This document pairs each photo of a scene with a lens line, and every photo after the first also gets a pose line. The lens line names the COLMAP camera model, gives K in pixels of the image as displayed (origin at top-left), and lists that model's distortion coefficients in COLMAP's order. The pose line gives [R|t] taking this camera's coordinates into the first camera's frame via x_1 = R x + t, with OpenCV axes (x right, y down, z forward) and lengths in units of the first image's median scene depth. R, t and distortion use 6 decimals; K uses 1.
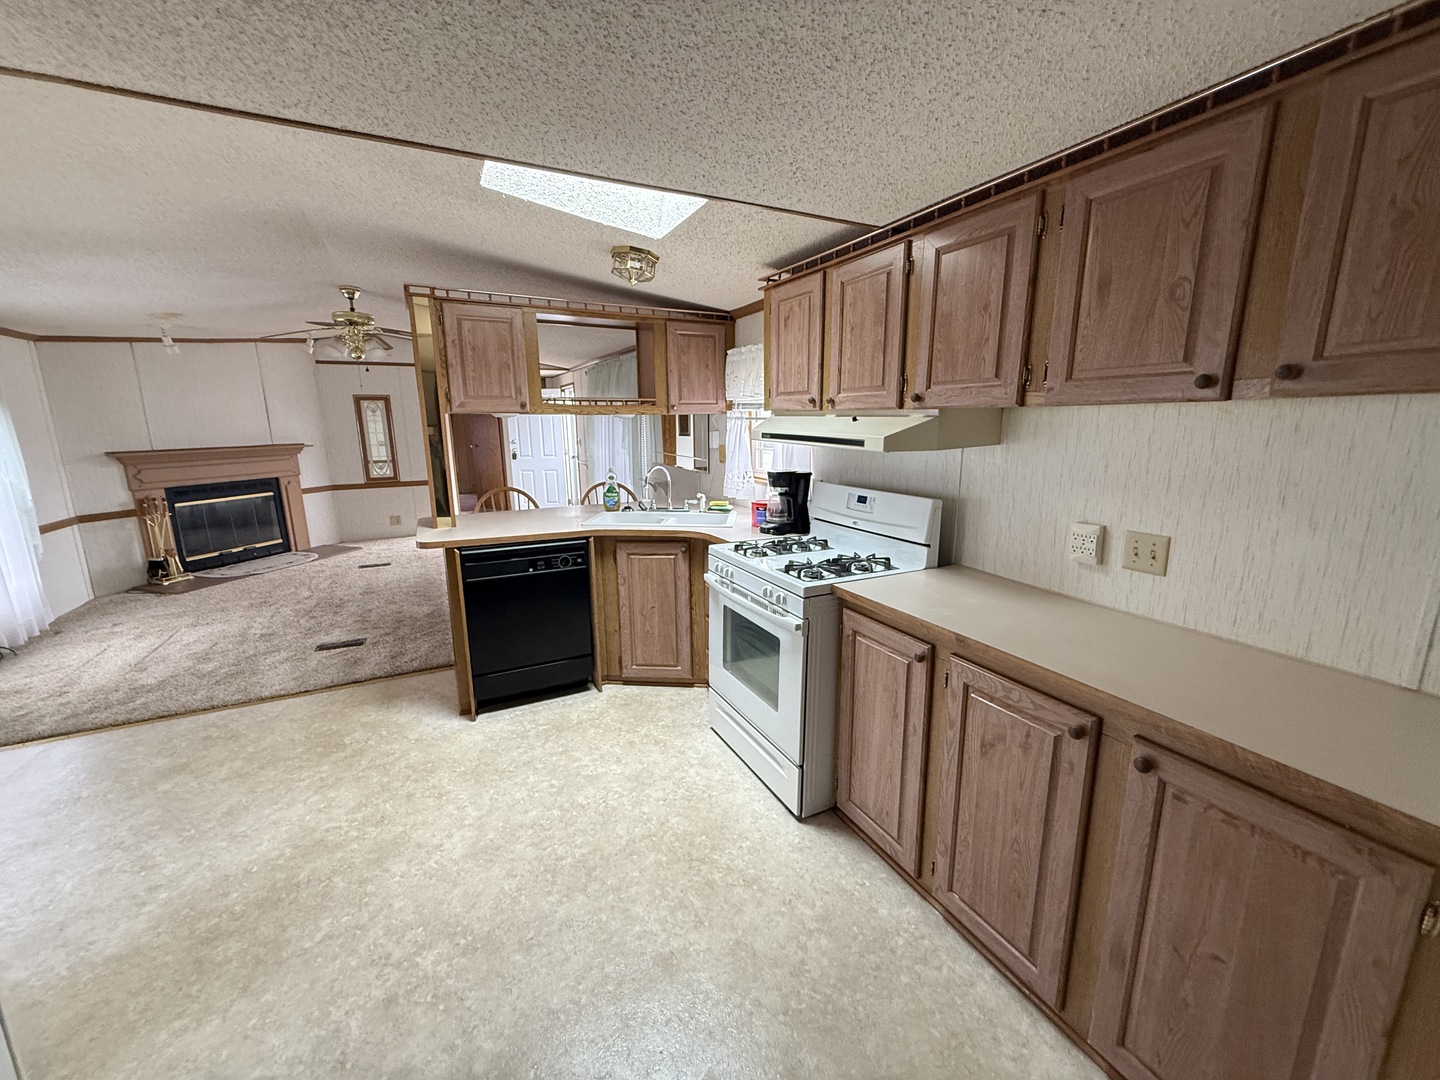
lens RADIAL K [[572.8, 0, 714.7], [0, 572.8, 540.2], [0, 0, 1]] dist [-0.001527, 0.000002]
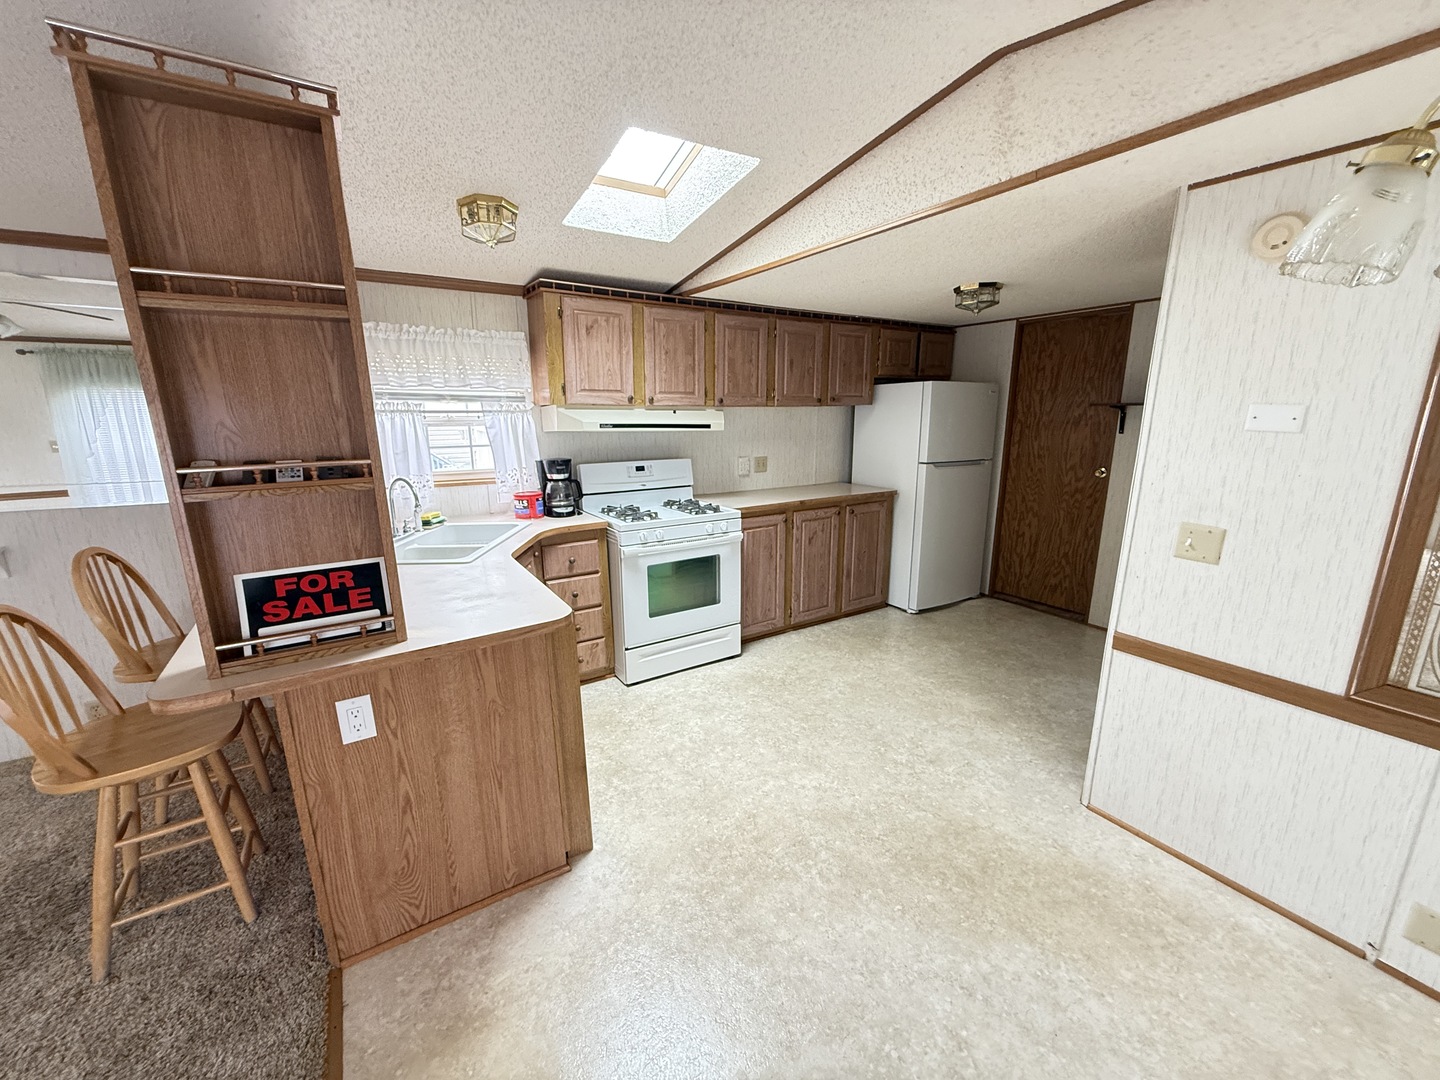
lens RADIAL K [[572.8, 0, 714.7], [0, 572.8, 540.2], [0, 0, 1]] dist [-0.001527, 0.000002]
pose [[-0.098356, -0.217922, 0.970998, -1.168783], [0.206061, 0.950122, 0.234109, -0.194225], [-0.973584, 0.223110, -0.048545, 0.913089]]
